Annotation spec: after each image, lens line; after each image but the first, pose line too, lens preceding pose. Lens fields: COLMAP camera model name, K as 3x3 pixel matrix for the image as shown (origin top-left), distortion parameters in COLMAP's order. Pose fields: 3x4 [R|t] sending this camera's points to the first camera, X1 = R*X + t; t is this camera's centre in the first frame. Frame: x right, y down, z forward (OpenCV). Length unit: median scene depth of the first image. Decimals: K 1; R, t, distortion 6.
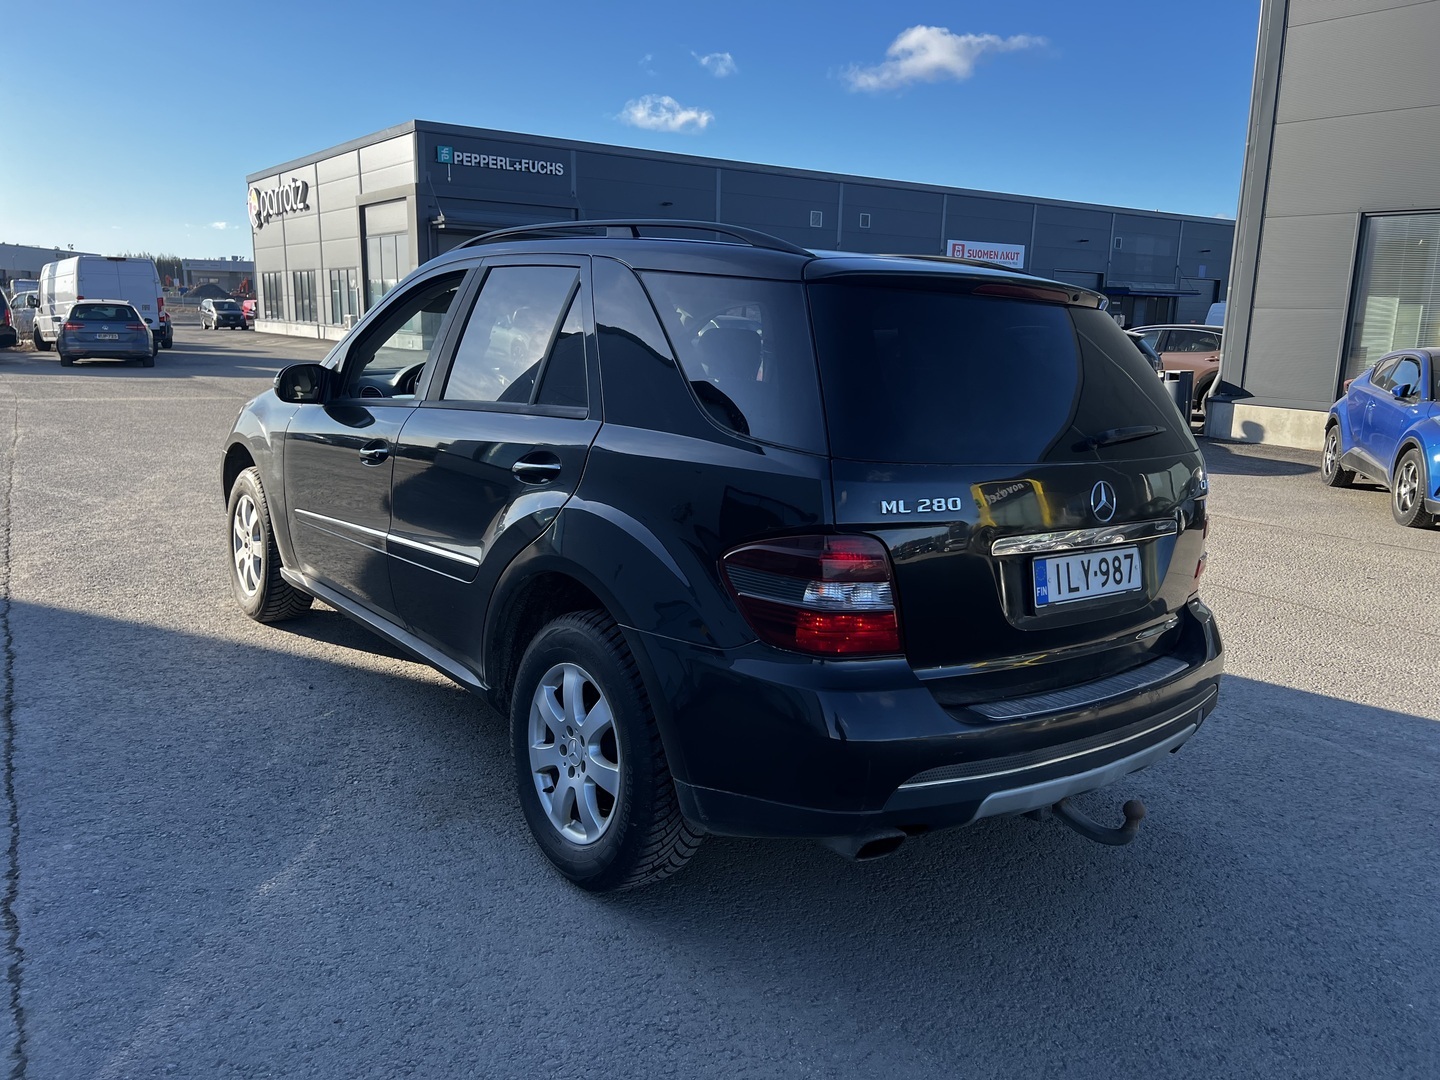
lens RADIAL K [[1117.6, 0, 726.5], [0, 1117.6, 533.1], [0, 0, 1]] dist [0.059657, -0.073328]
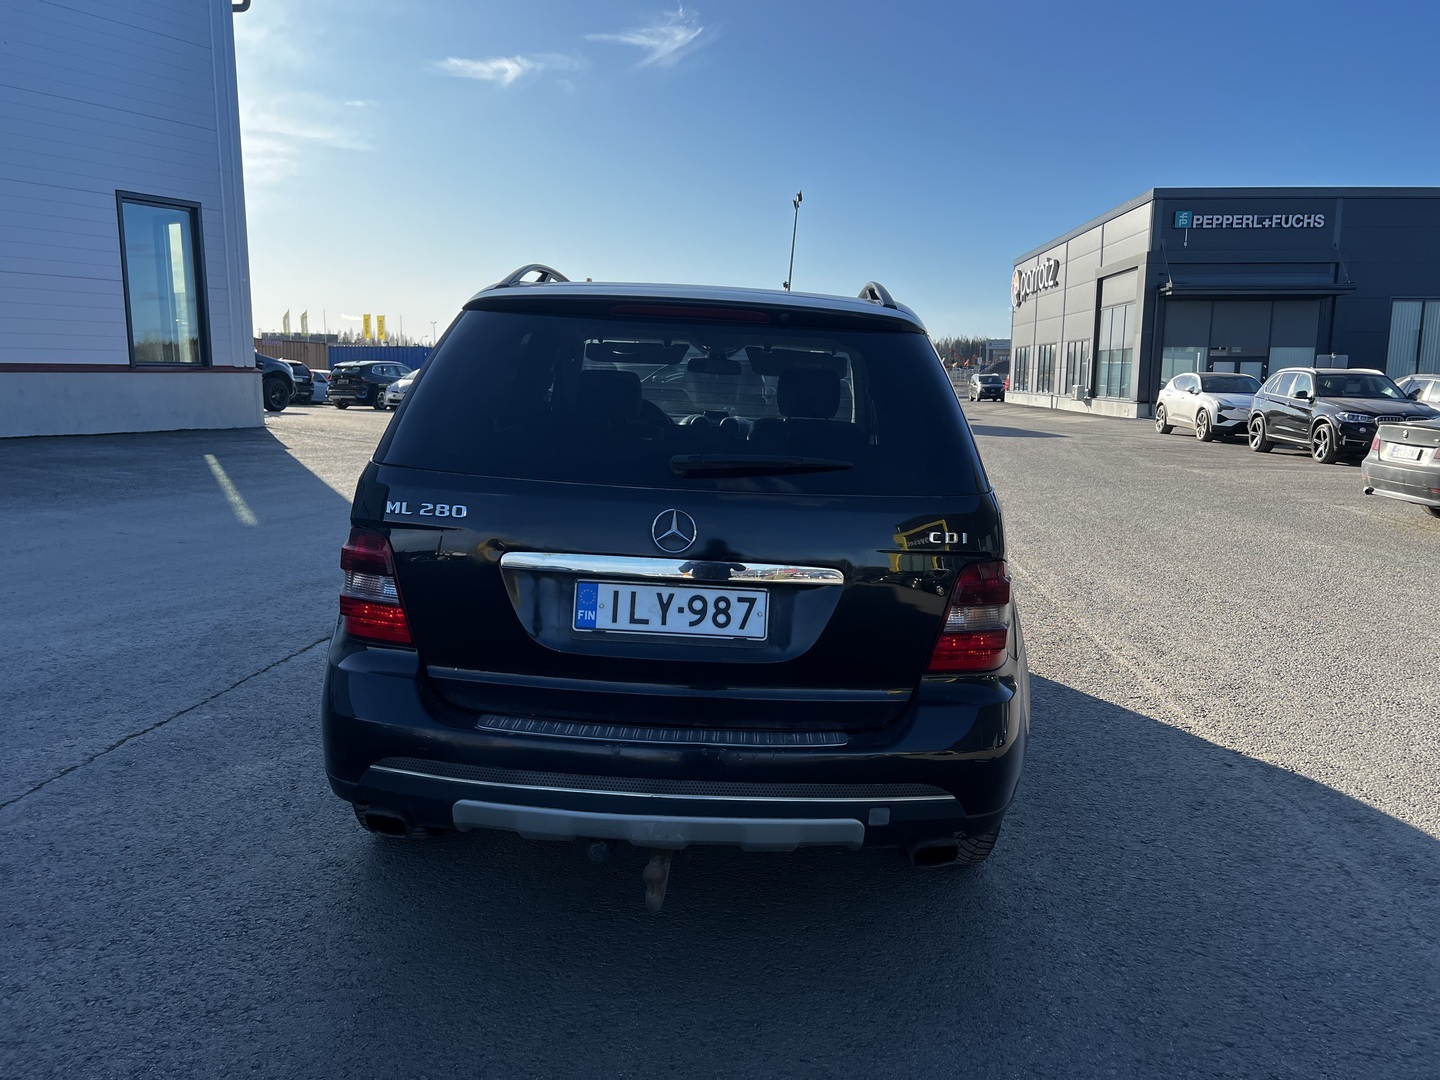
lens RADIAL K [[1117.6, 0, 726.5], [0, 1117.6, 533.1], [0, 0, 1]] dist [0.059657, -0.073328]
pose [[0.756637, 0.076481, -0.649347, 0.103849], [-0.118575, 0.992718, -0.021244, -0.001271], [0.642994, 0.093070, 0.760195, 0.035239]]
